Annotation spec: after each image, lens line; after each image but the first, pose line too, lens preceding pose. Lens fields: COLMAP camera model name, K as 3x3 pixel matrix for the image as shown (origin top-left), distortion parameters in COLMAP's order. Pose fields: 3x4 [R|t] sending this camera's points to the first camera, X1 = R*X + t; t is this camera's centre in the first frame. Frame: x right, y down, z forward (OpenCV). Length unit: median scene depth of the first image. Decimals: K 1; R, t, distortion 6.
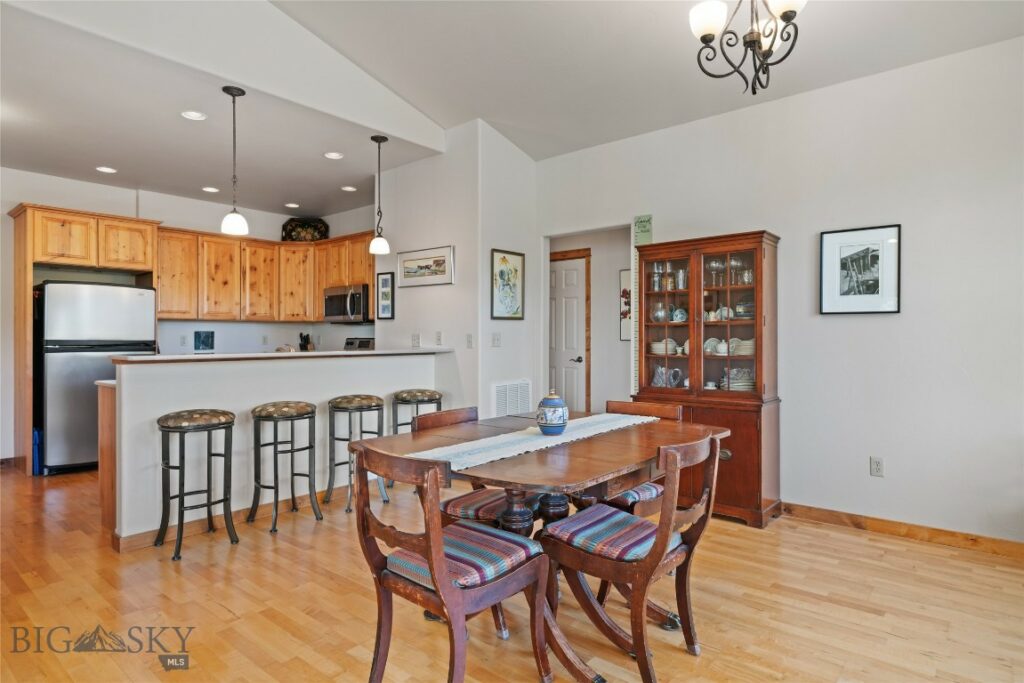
lens RADIAL K [[561.3, 0, 512.0], [0, 561.3, 341.5], [0, 0, 1]] dist [-0.000058, -0.000049]
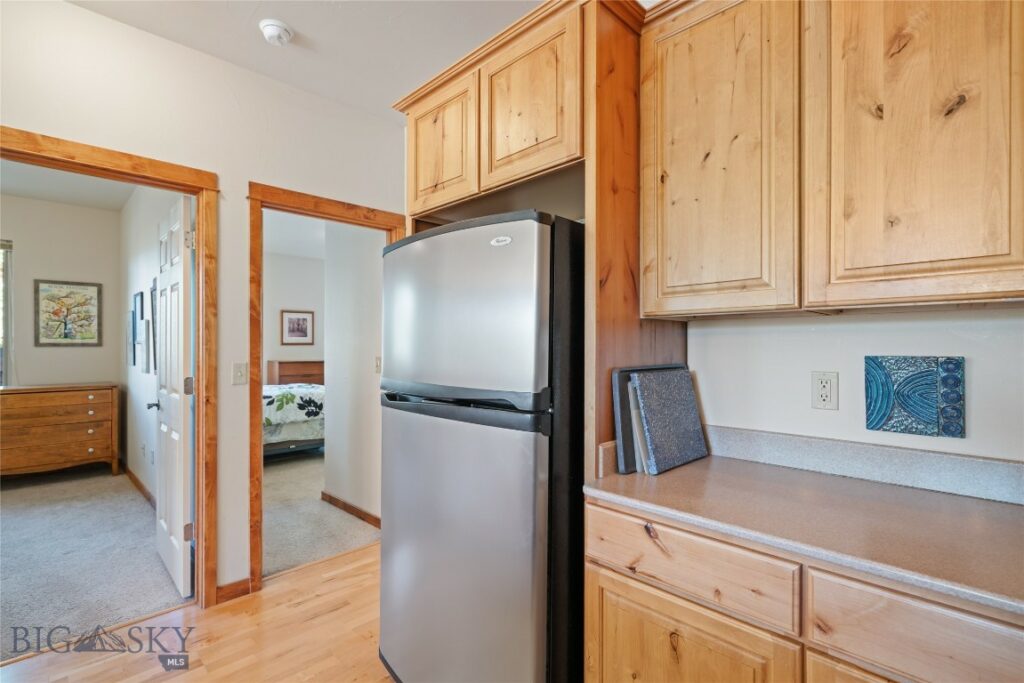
lens RADIAL K [[470.3, 0, 512.0], [0, 470.3, 341.5], [0, 0, 1]] dist [0.000172, -0.000006]
pose [[-0.082998, -0.001169, -0.996549, -0.348933], [-0.001714, 0.999998, -0.001030, -0.024983], [0.996548, 0.001622, -0.083000, 0.883471]]
